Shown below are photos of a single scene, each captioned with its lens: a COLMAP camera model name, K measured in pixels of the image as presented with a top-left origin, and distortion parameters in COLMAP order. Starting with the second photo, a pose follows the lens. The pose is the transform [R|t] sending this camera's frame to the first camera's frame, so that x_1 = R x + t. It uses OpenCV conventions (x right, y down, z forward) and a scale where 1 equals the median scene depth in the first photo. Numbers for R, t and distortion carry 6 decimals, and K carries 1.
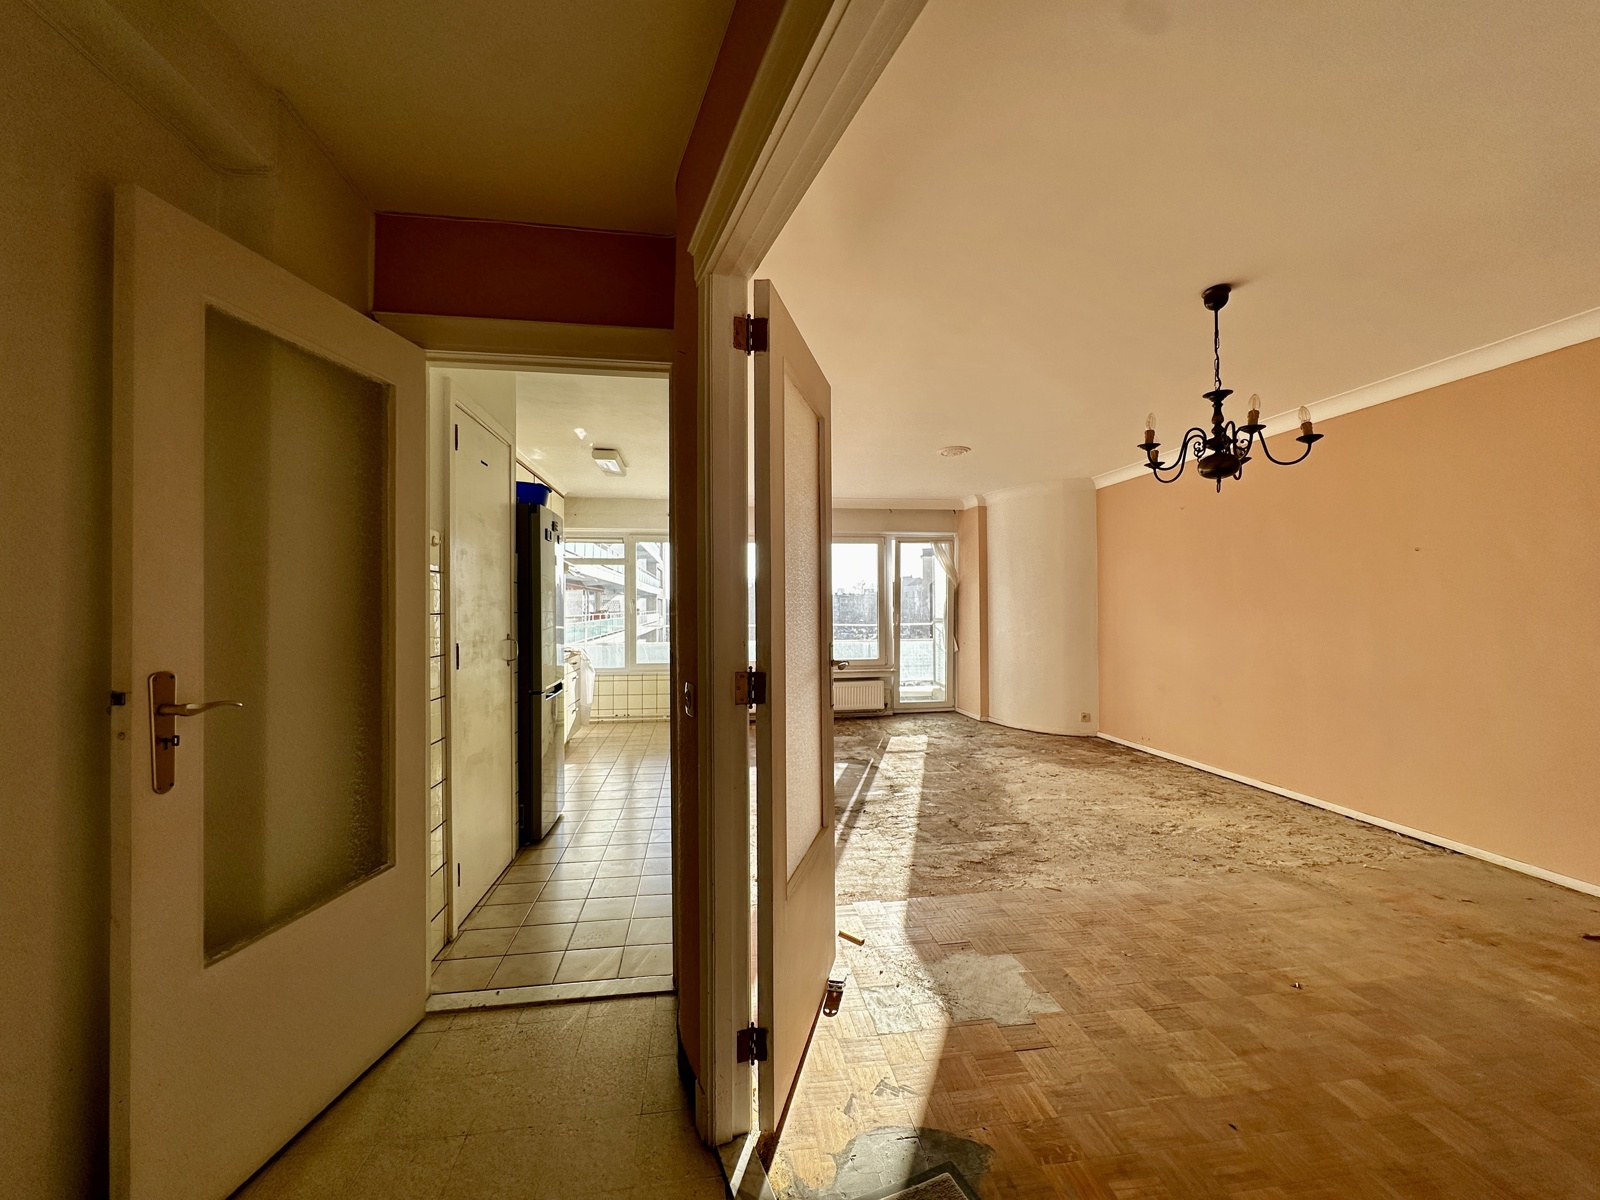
lens RADIAL K [[645.6, 0, 816.2], [0, 645.6, 601.4], [0, 0, 1]] dist [-0.000522, 0.000040]
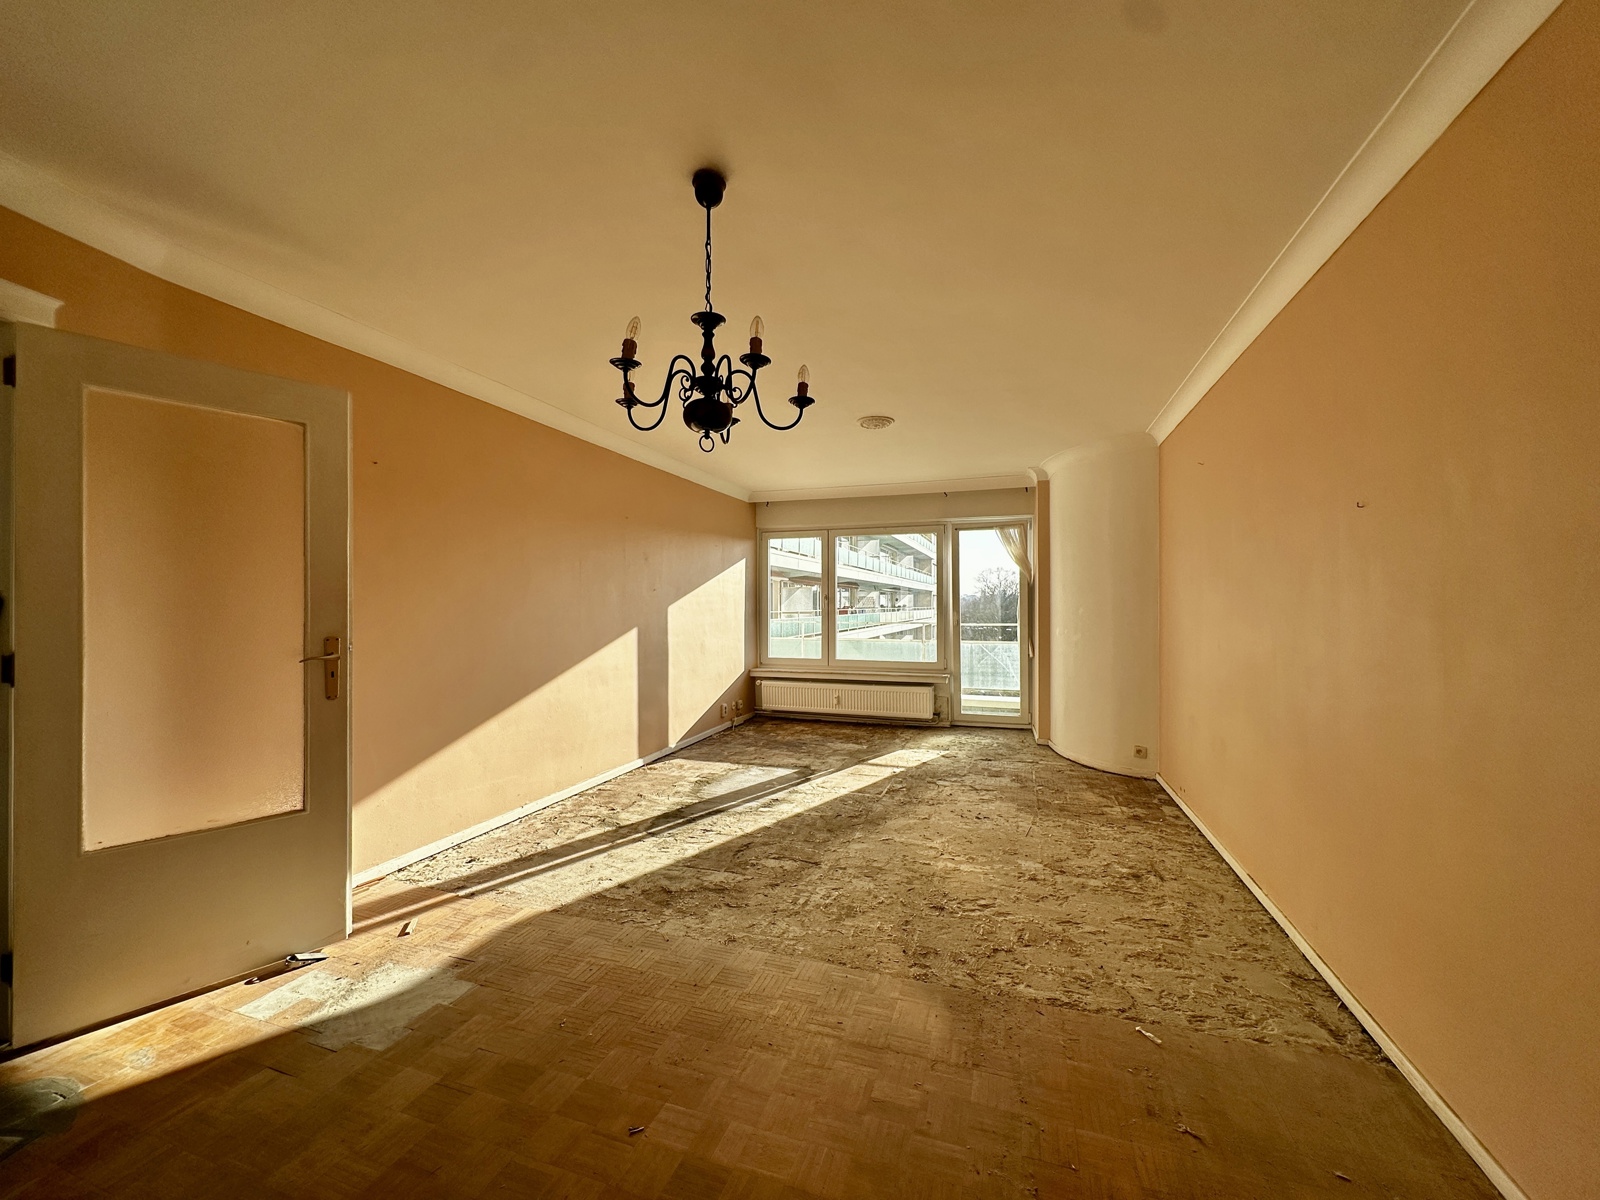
lens RADIAL K [[645.6, 0, 804.9], [0, 645.6, 603.9], [0, 0, 1]] dist [-0.000522, 0.000040]
pose [[0.882002, 0.002795, -0.471237, 0.363377], [0.002096, 0.999949, 0.009853, -0.000927], [0.471241, -0.009678, 0.881951, 0.132118]]
